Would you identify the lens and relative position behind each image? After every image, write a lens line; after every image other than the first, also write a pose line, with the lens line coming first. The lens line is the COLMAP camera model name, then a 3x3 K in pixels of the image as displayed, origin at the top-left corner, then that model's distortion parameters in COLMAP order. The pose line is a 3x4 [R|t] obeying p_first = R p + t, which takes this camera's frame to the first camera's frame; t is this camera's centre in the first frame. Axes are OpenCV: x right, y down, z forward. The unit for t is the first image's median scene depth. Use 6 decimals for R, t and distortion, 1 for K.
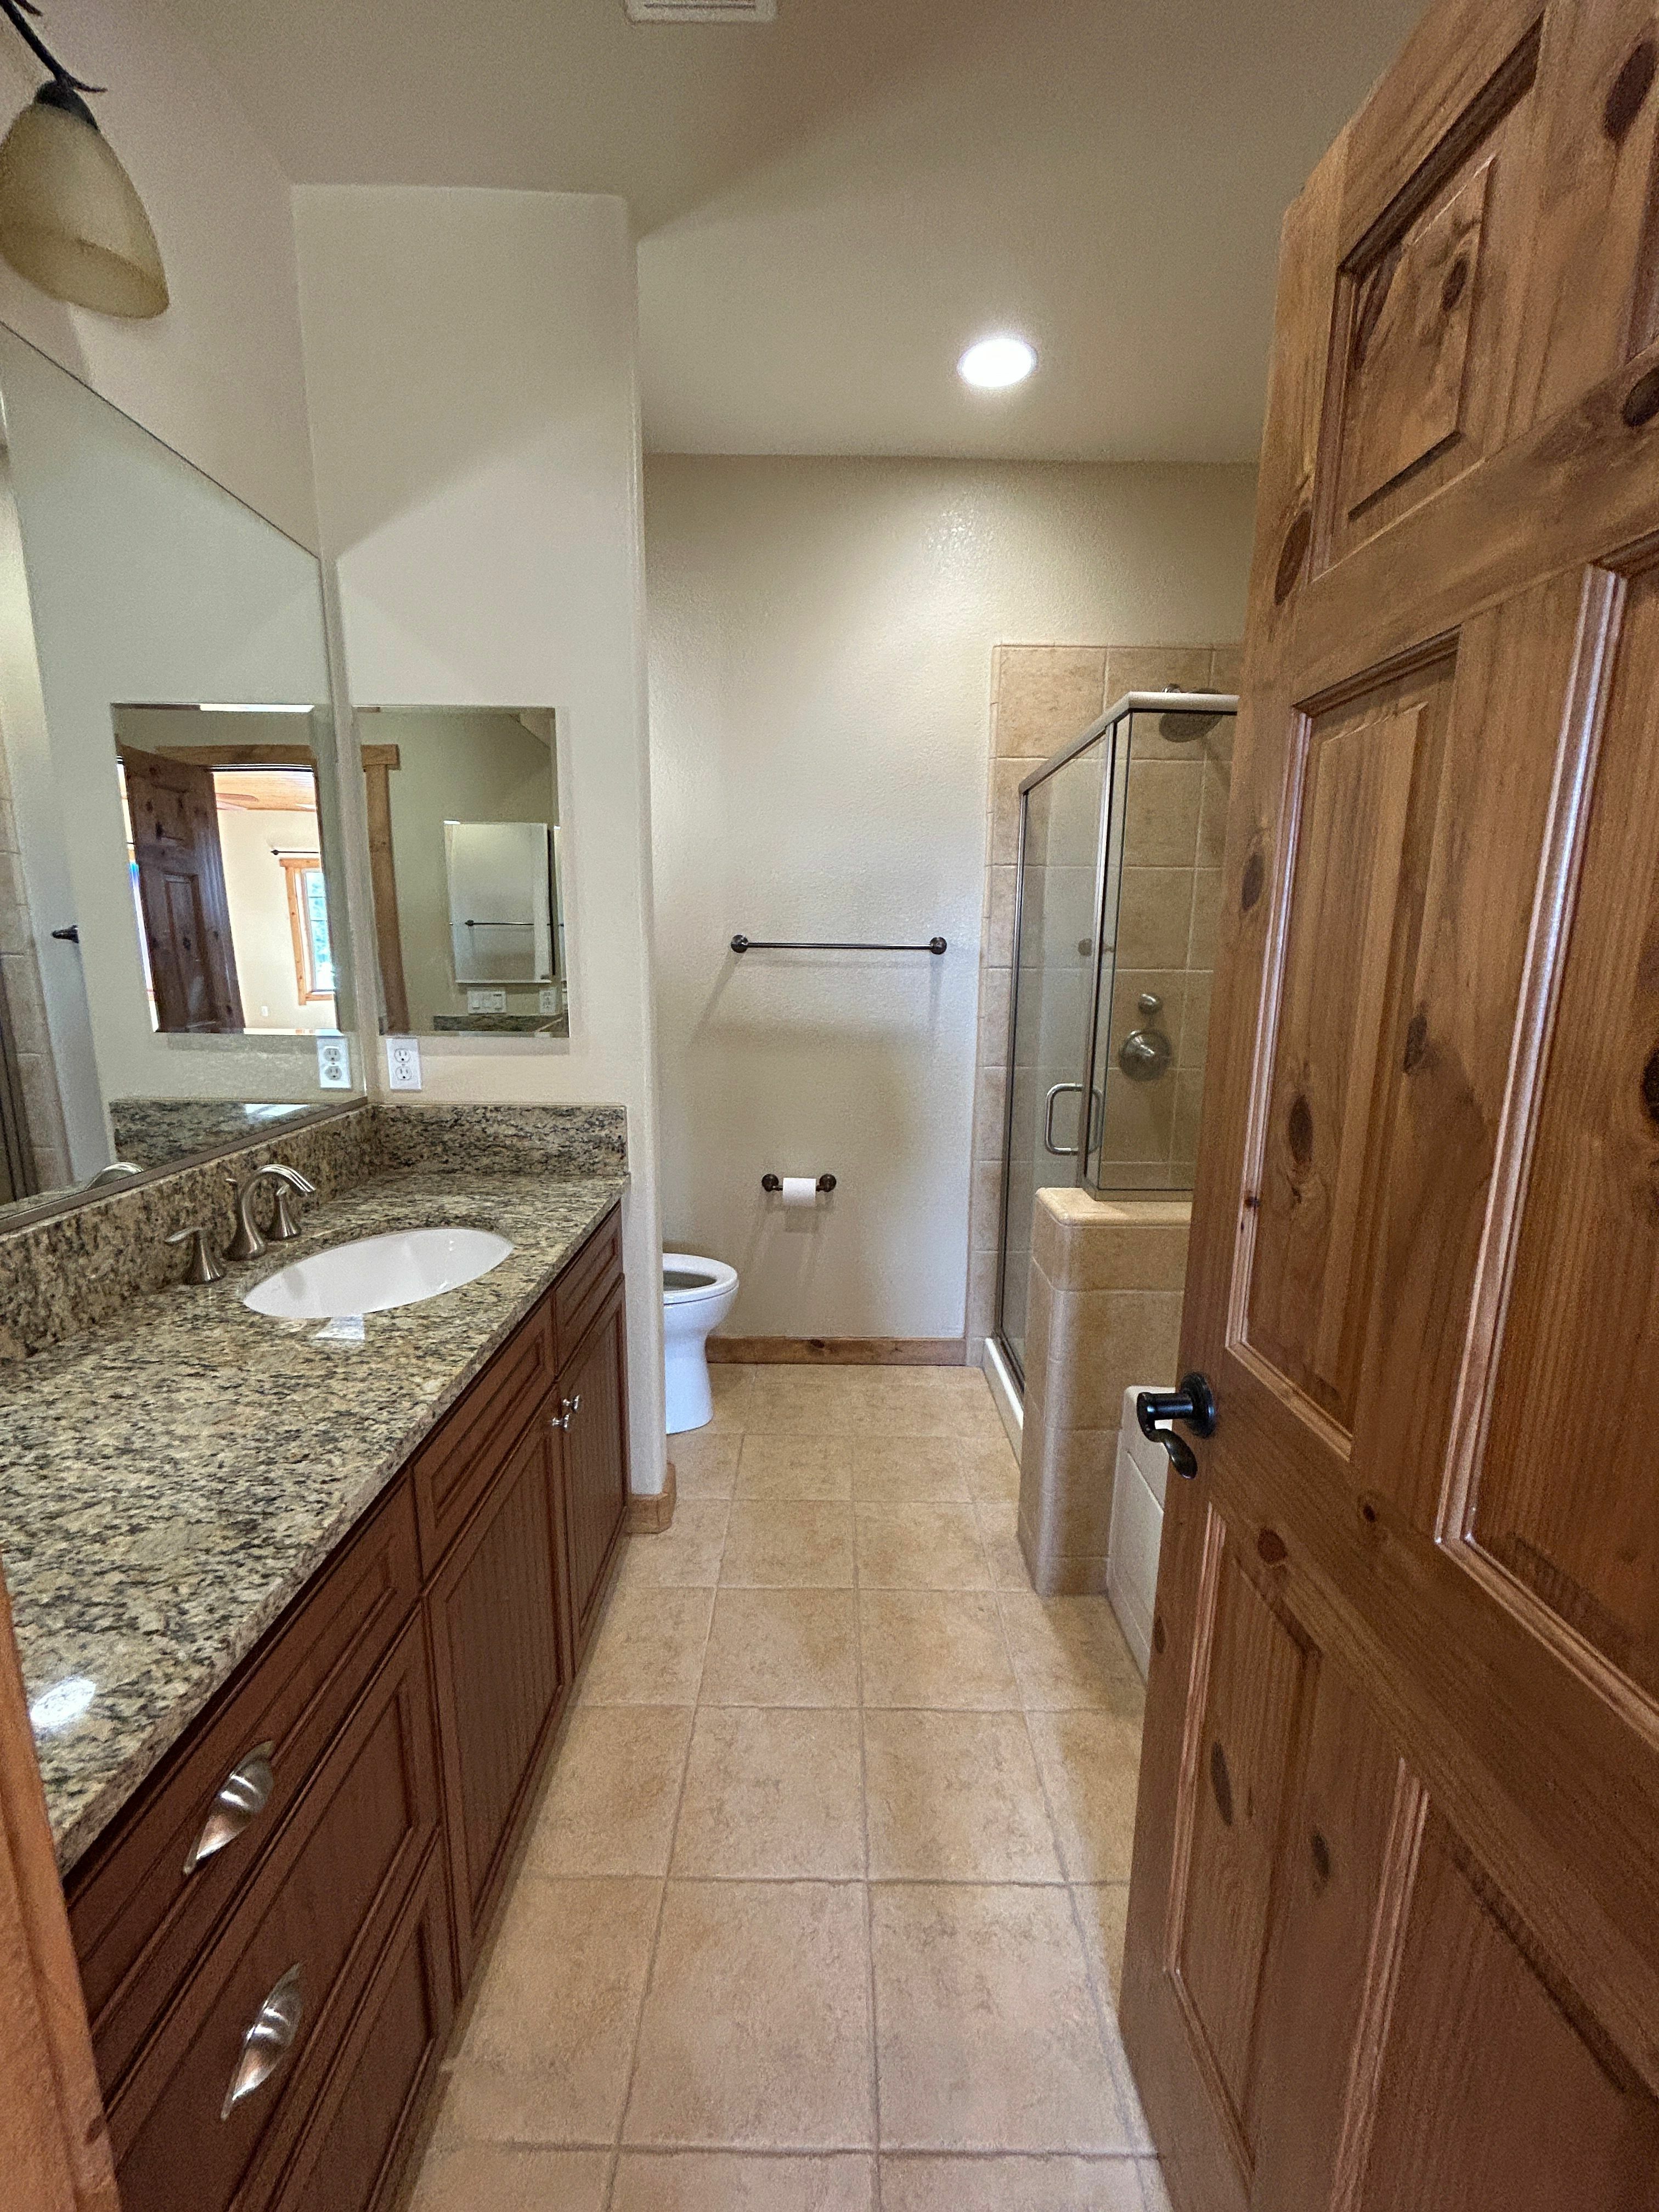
lens RADIAL K [[896.0, 0, 829.1], [0, 896.0, 1114.5], [0, 0, 1]] dist [-0.001668, 0.000040]
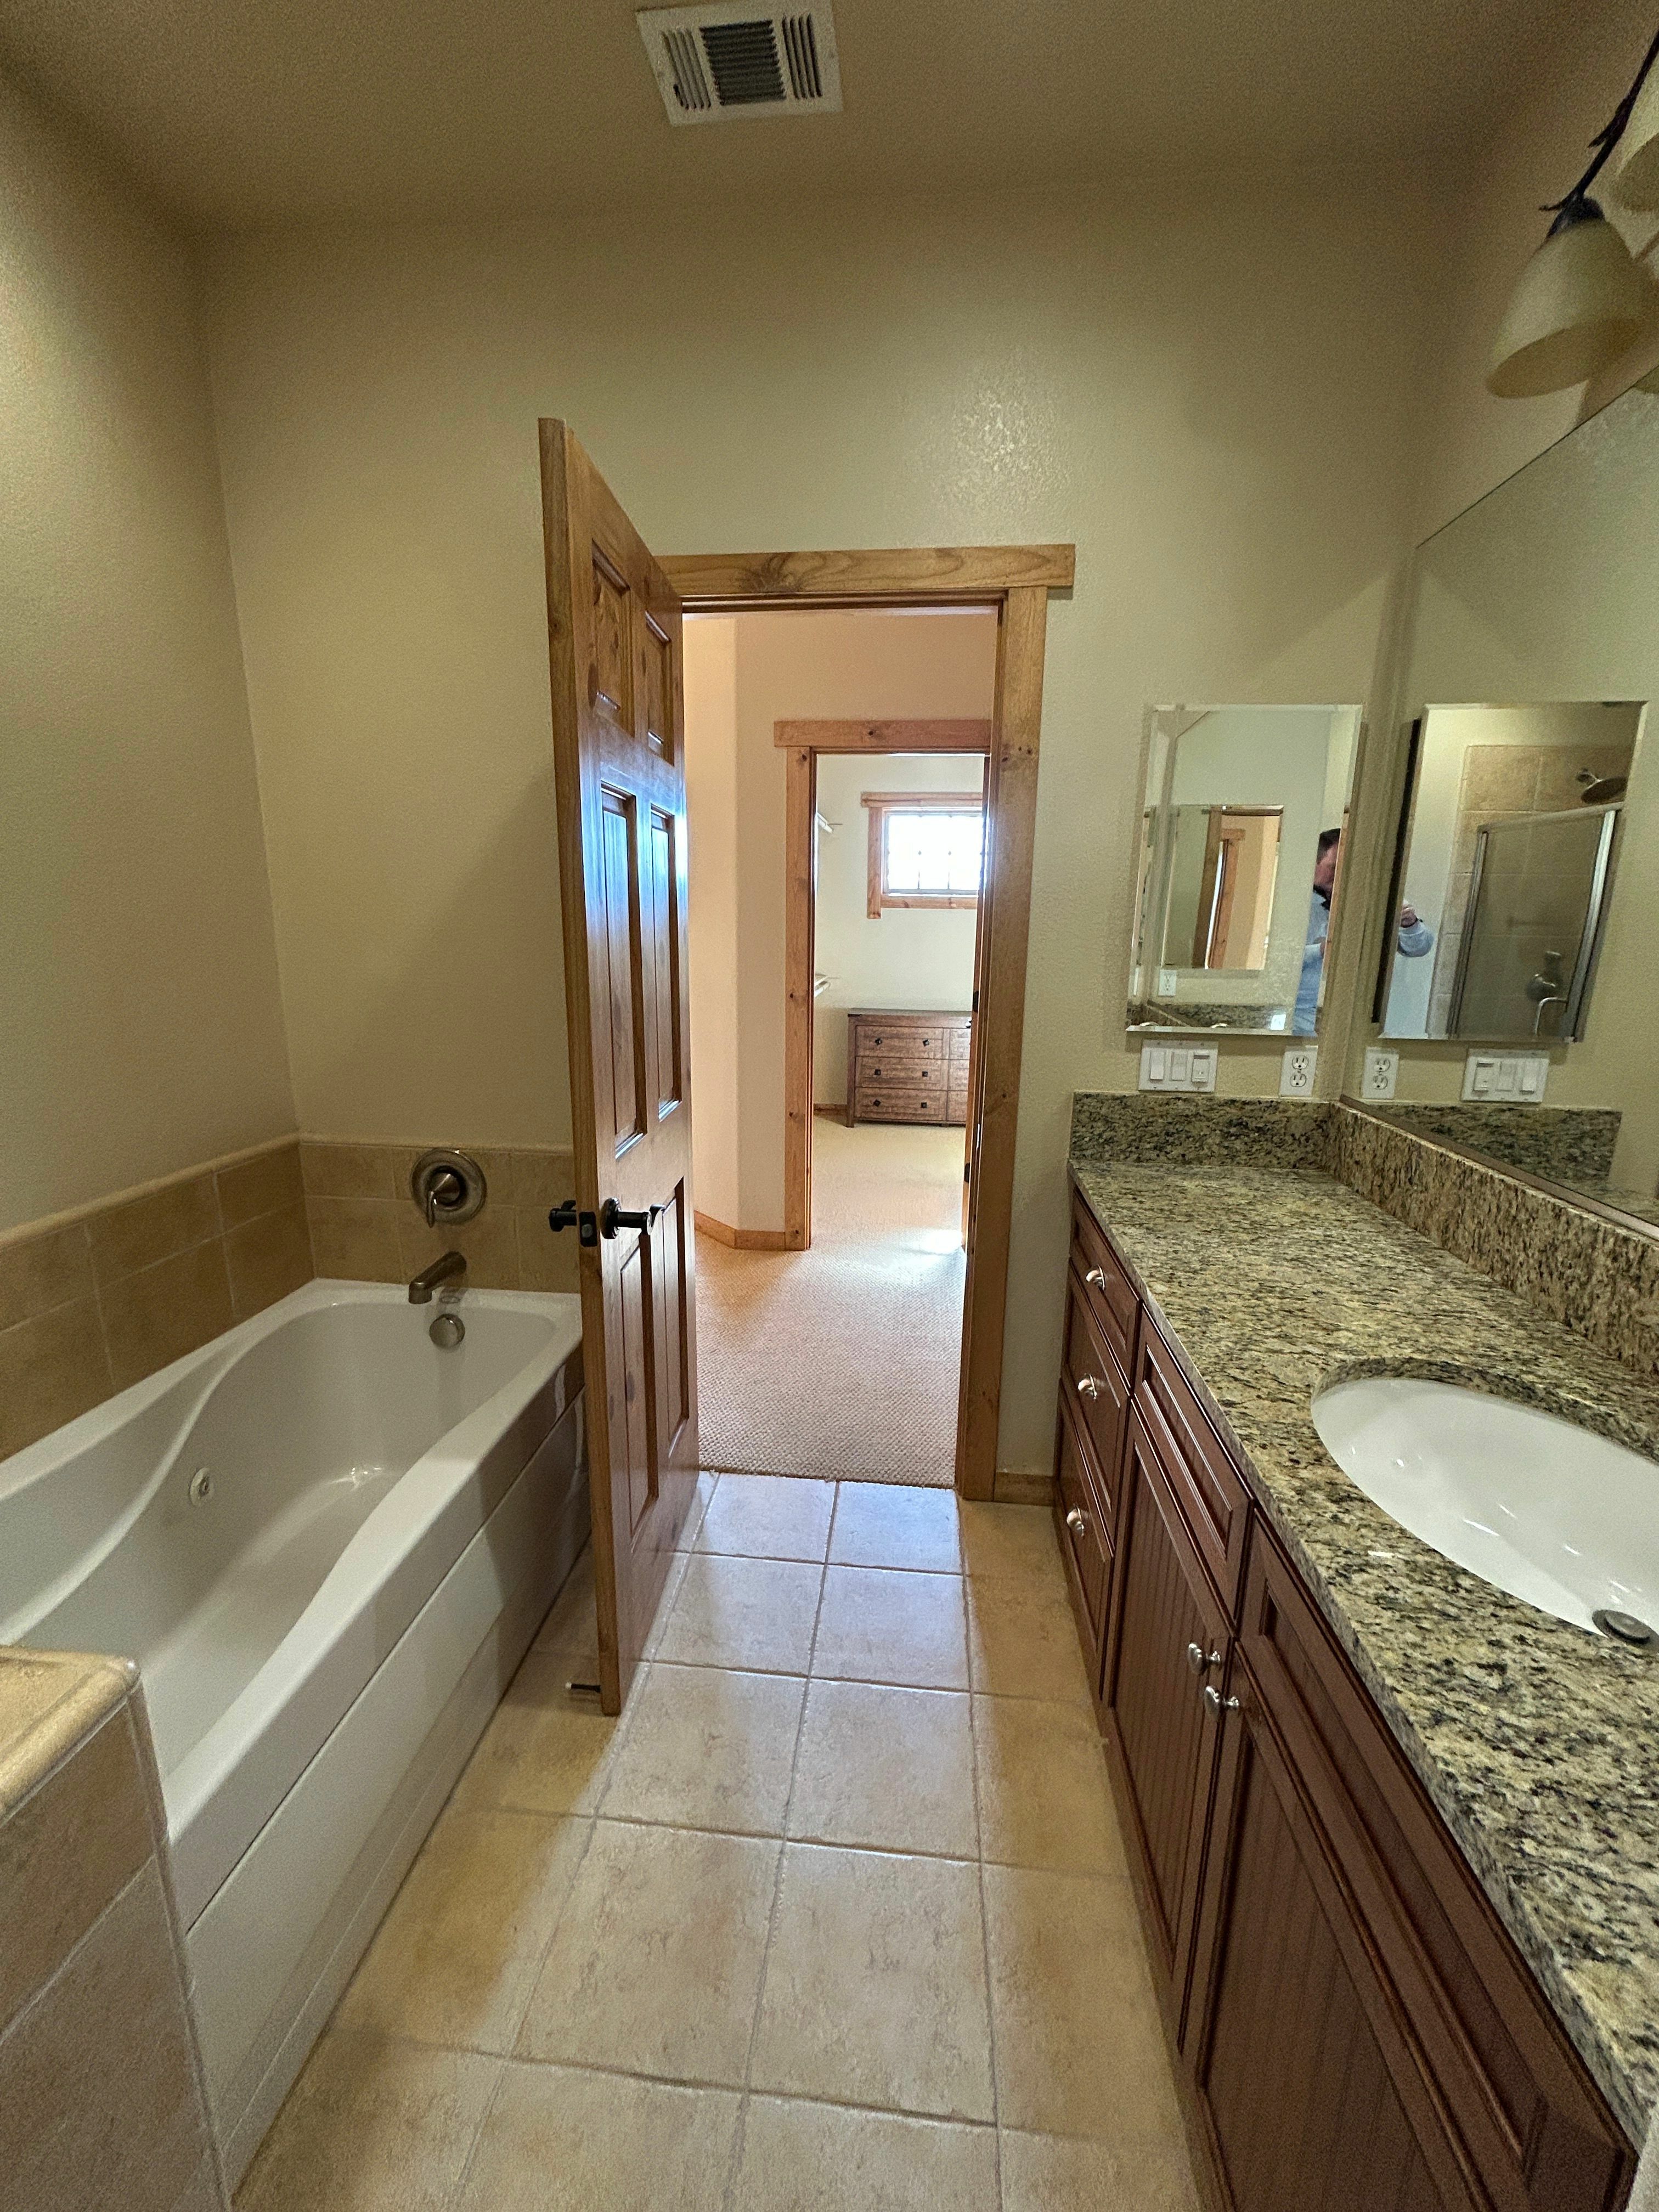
lens RADIAL K [[896.0, 0, 828.4], [0, 896.0, 1110.8], [0, 0, 1]] dist [-0.001668, 0.000040]
pose [[-0.993798, -0.049868, 0.099396, -0.087799], [-0.007347, 0.921307, 0.388766, -0.397829], [-0.110961, 0.385625, -0.915959, 2.026071]]
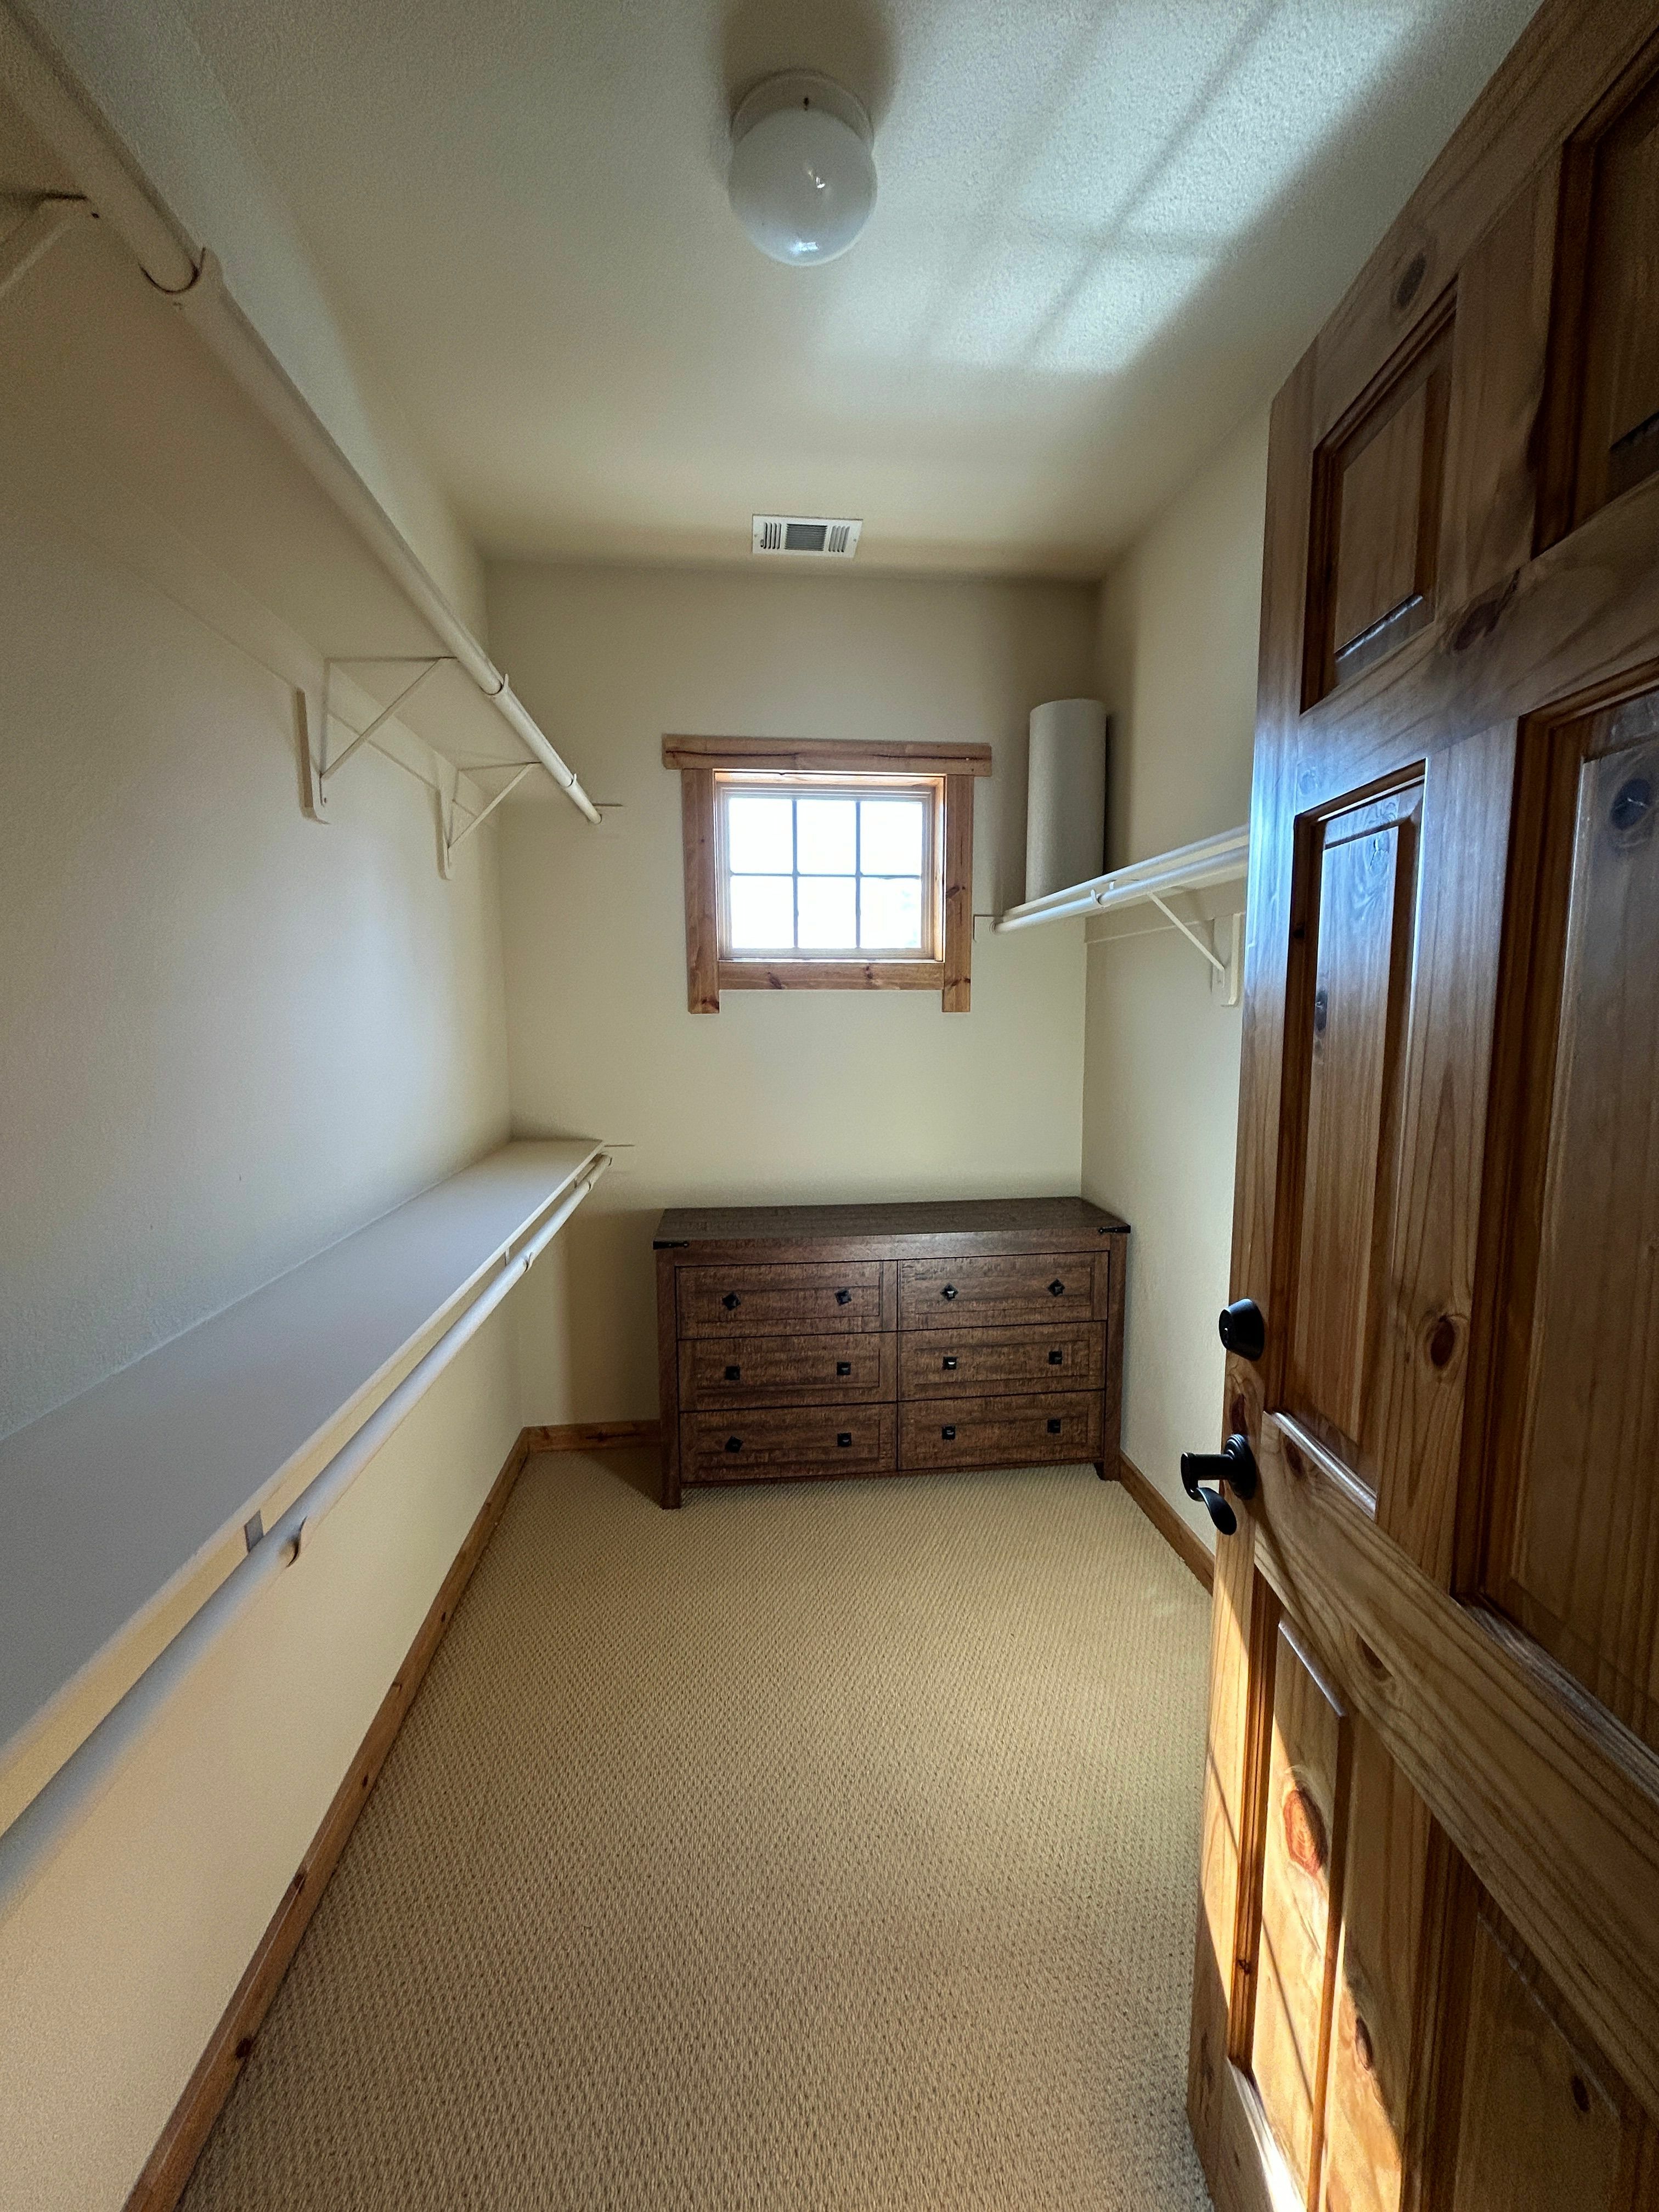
lens RADIAL K [[896.0, 0, 836.2], [0, 896.0, 1105.8], [0, 0, 1]] dist [-0.001668, 0.000040]
pose [[-0.996021, 0.001807, -0.089102, -0.048838], [-0.024527, 0.955628, 0.293552, -0.283842], [0.085678, 0.294570, -0.951781, 1.400005]]
